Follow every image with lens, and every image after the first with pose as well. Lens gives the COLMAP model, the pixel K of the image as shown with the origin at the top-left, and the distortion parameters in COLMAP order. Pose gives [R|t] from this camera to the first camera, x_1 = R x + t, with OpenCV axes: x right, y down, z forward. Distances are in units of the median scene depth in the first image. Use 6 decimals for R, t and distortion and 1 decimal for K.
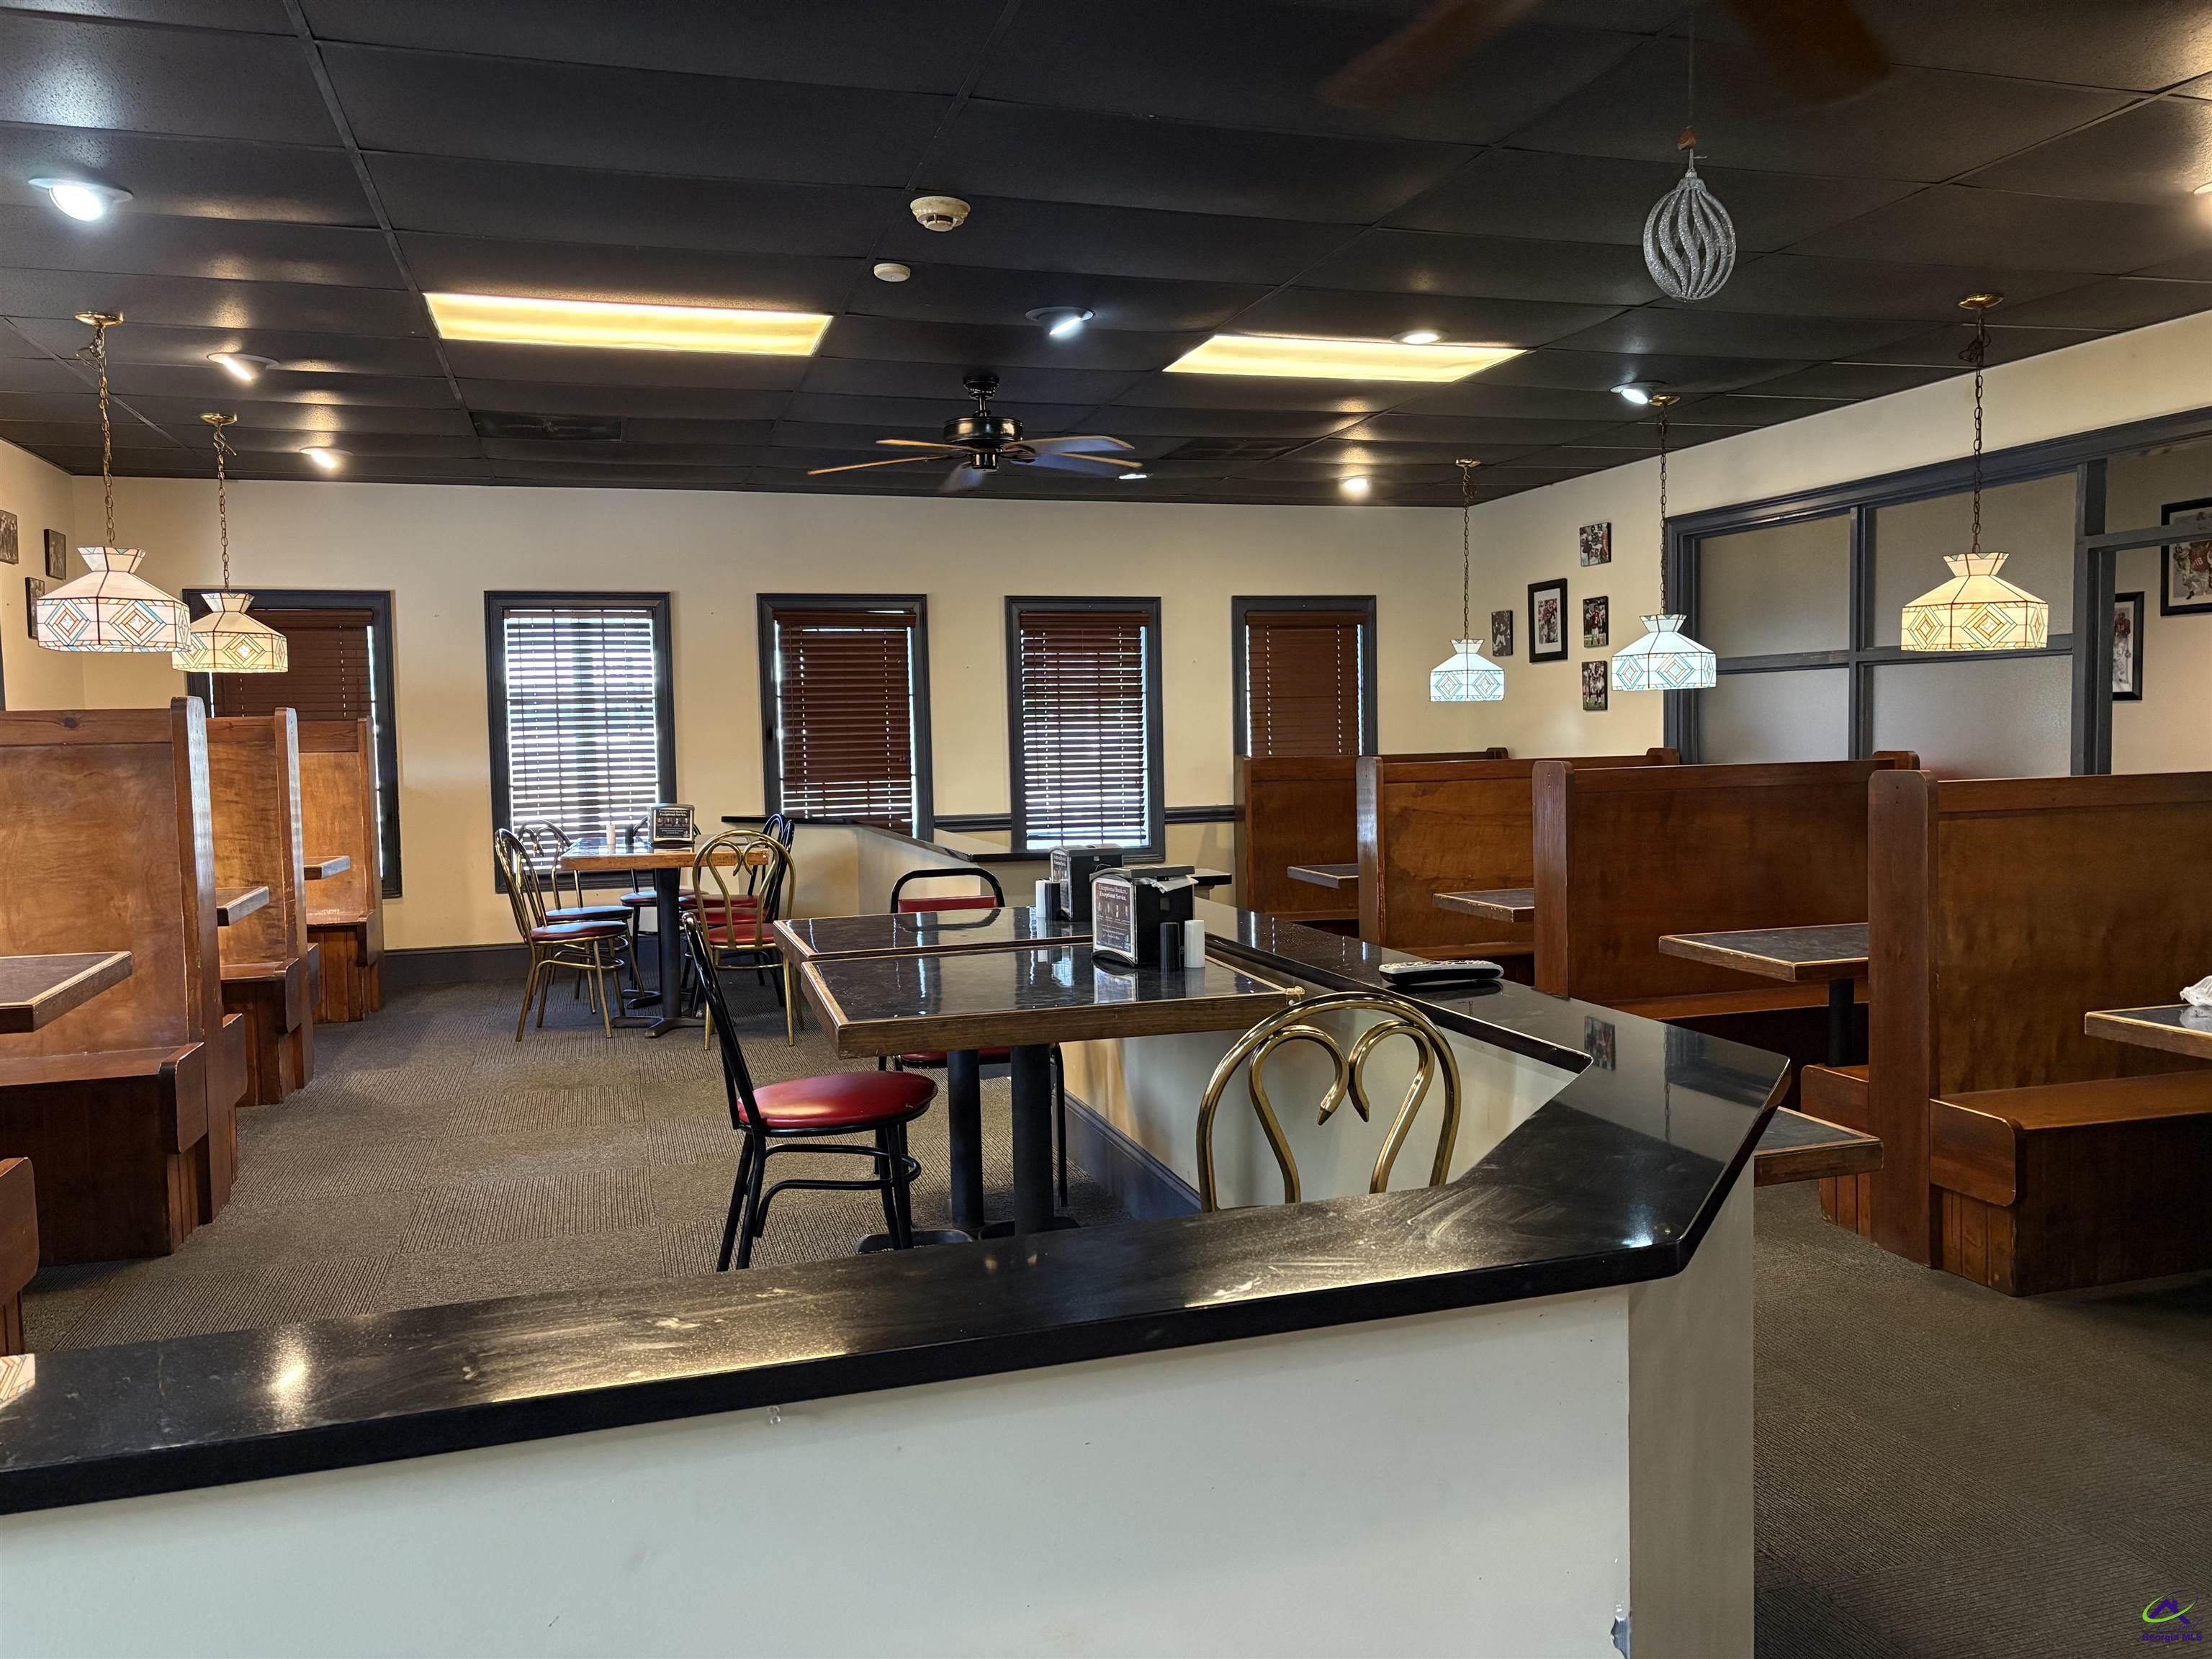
lens RADIAL K [[1646.9, 0, 1095.9], [0, 1646.9, 820.6], [0, 0, 1]] dist [0.024025, -0.001821]
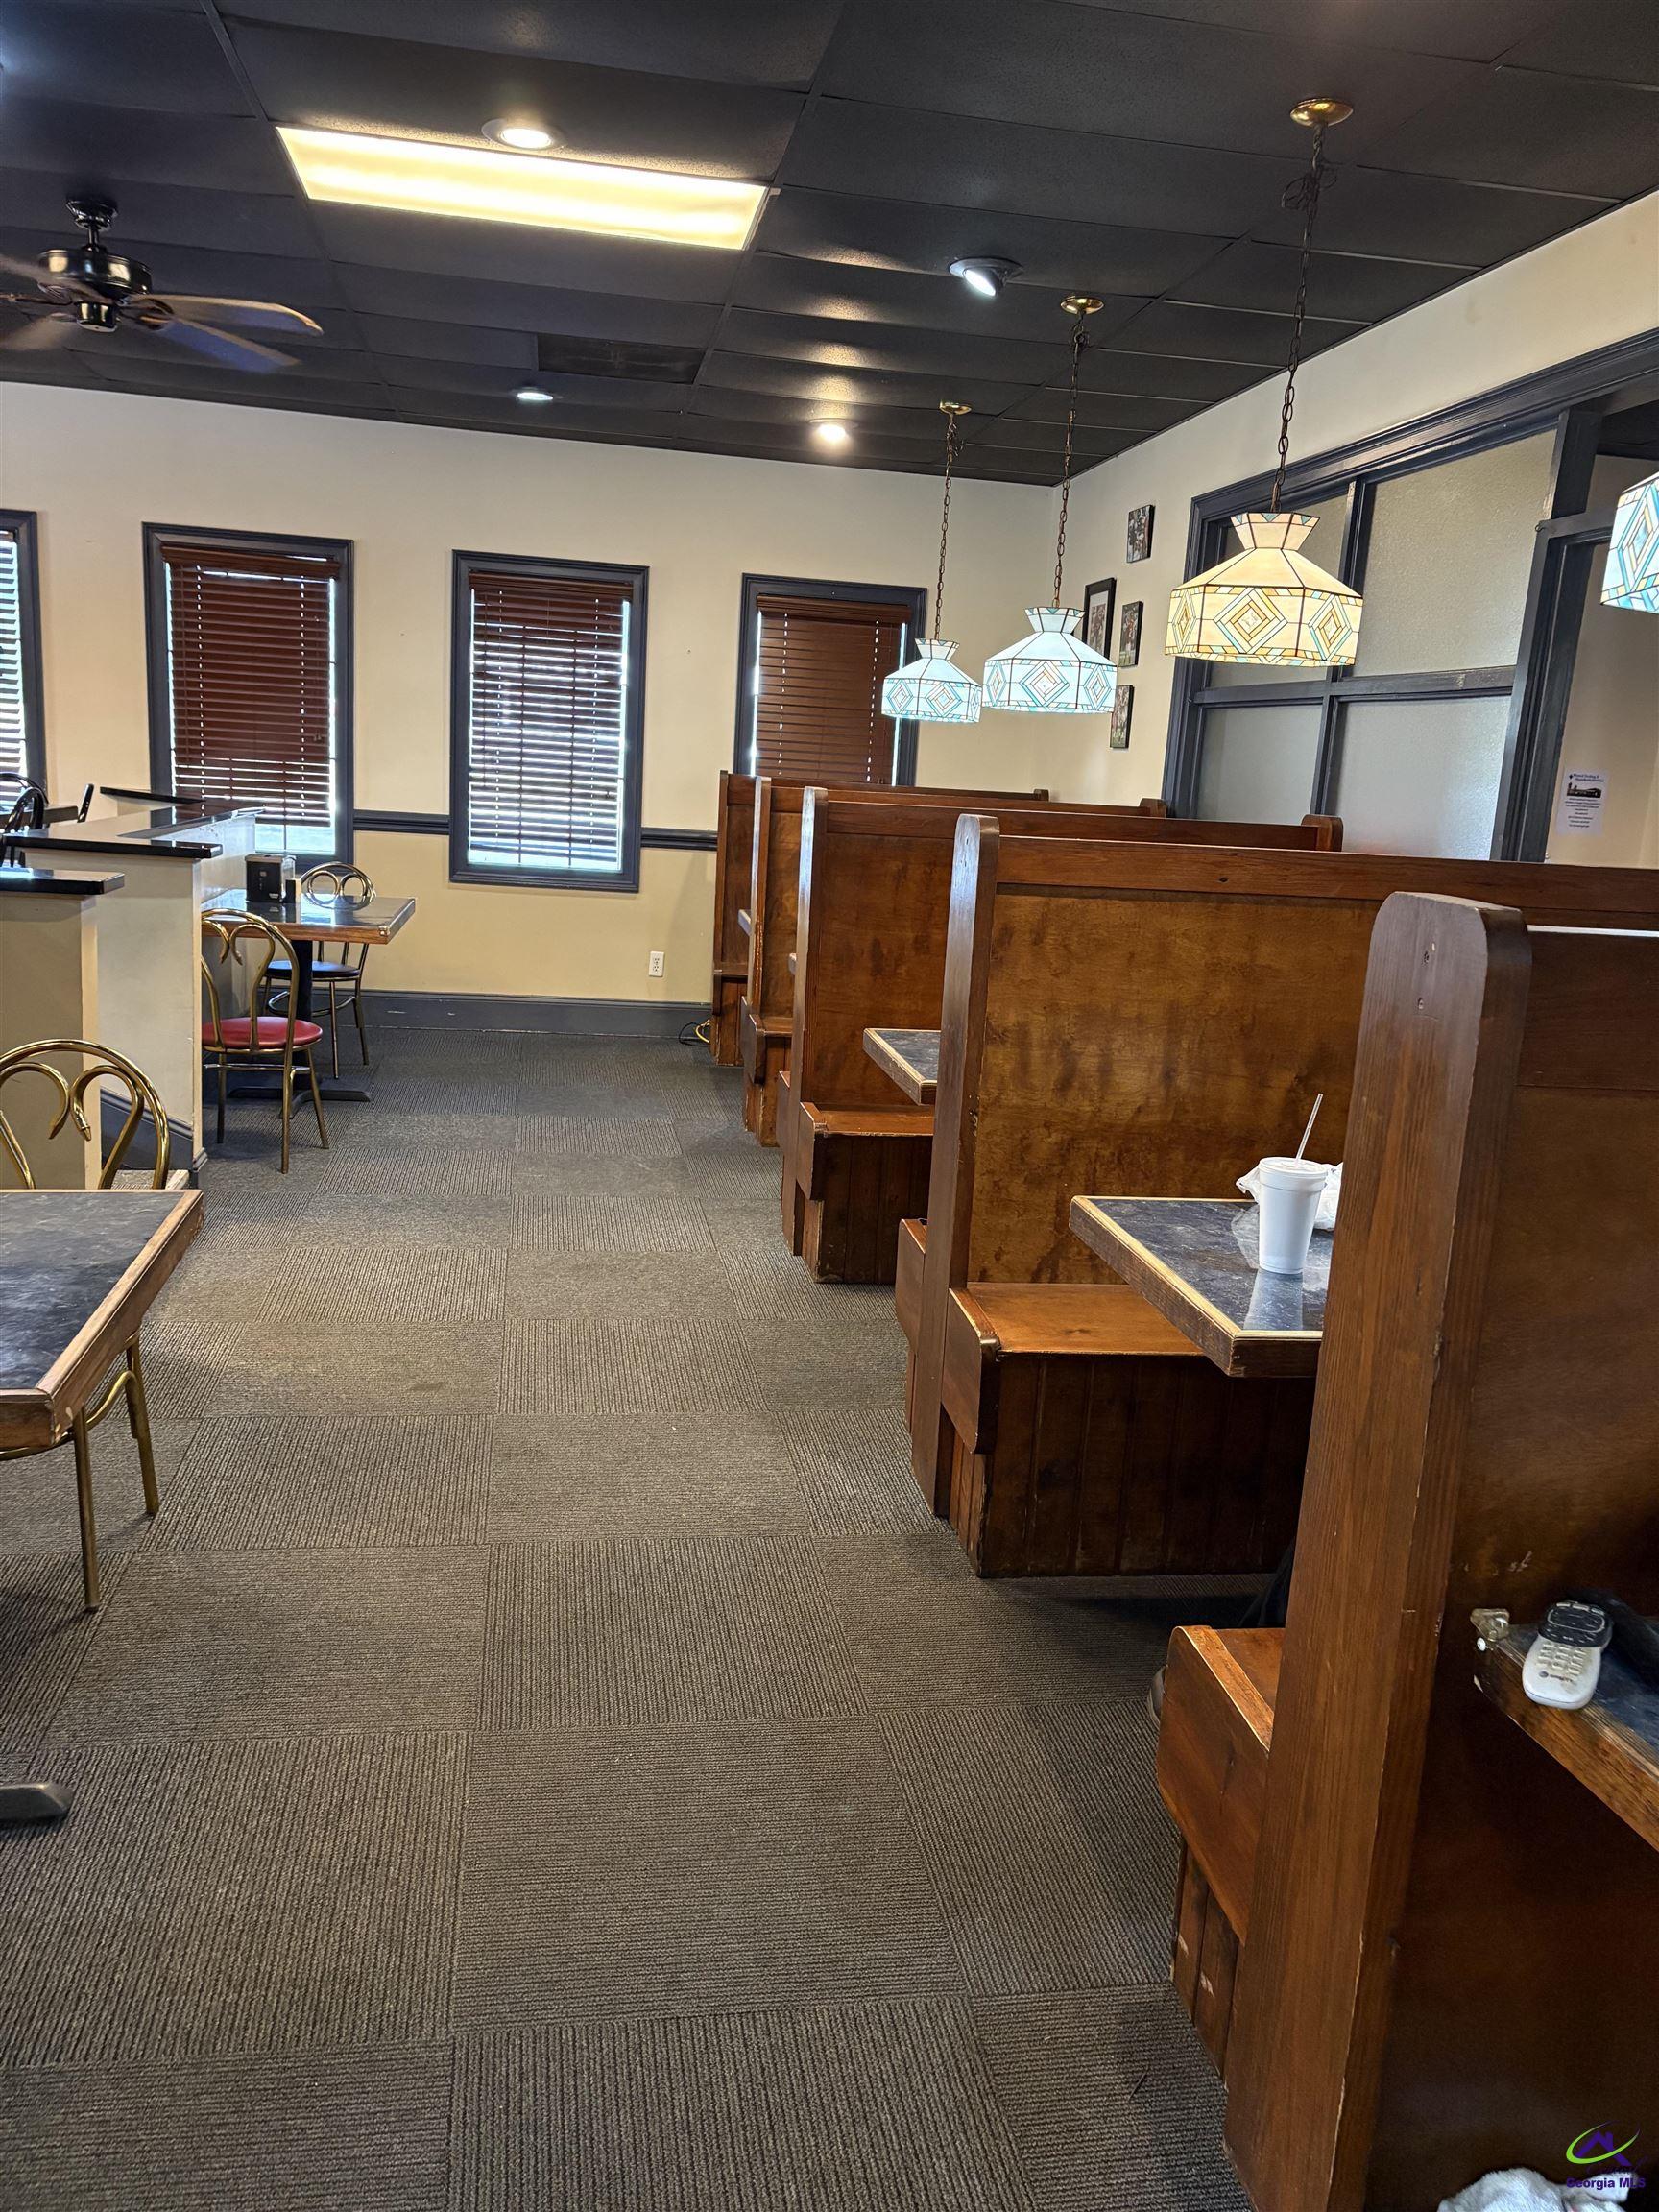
lens RADIAL K [[1682.3, 0, 829.5], [0, 1682.3, 1106.0], [0, 0, 1]] dist [0.003422, -0.004575]
pose [[0.989302, 0.107358, -0.098774, 0.261747], [-0.091865, 0.984427, 0.149878, -0.005322], [0.113327, -0.139201, 0.983758, 0.155761]]
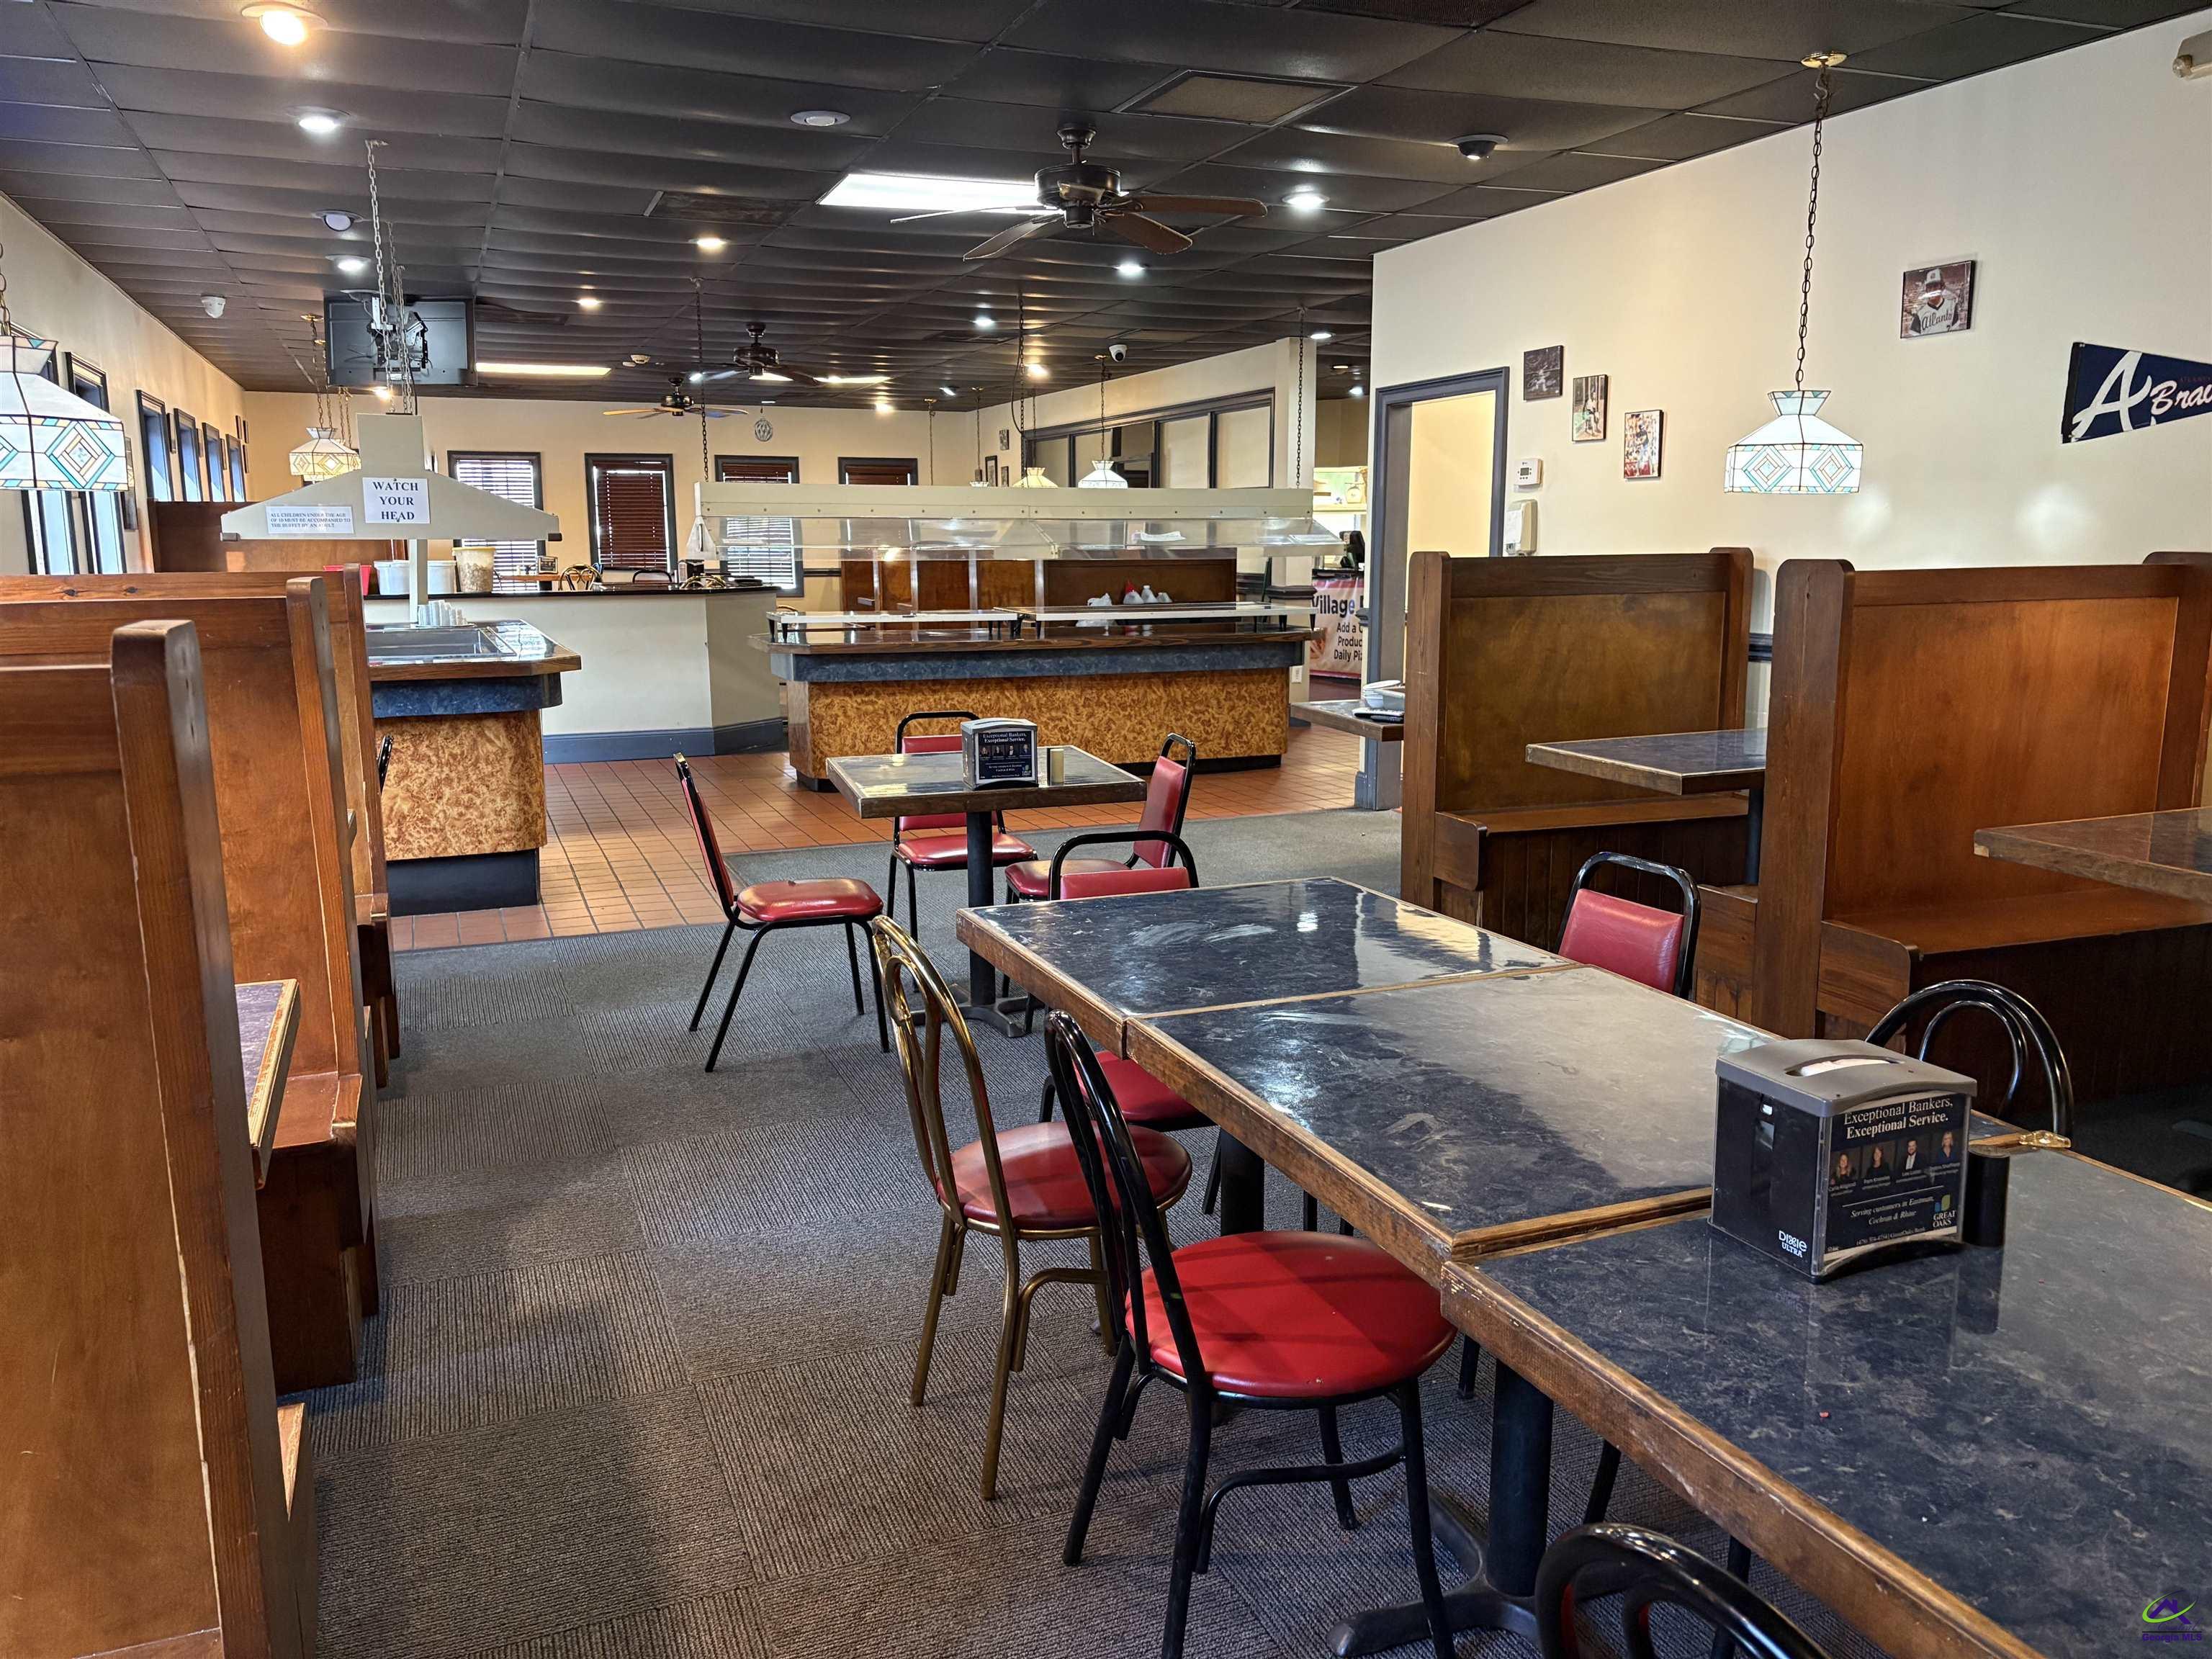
lens RADIAL K [[1646.9, 0, 1095.9], [0, 1646.9, 820.6], [0, 0, 1]] dist [0.024025, -0.001821]
pose [[0.995556, 0.004539, 0.094066, 0.222860], [-0.015062, 0.993654, 0.111463, 0.071796], [-0.092963, -0.112385, 0.989307, -1.078213]]
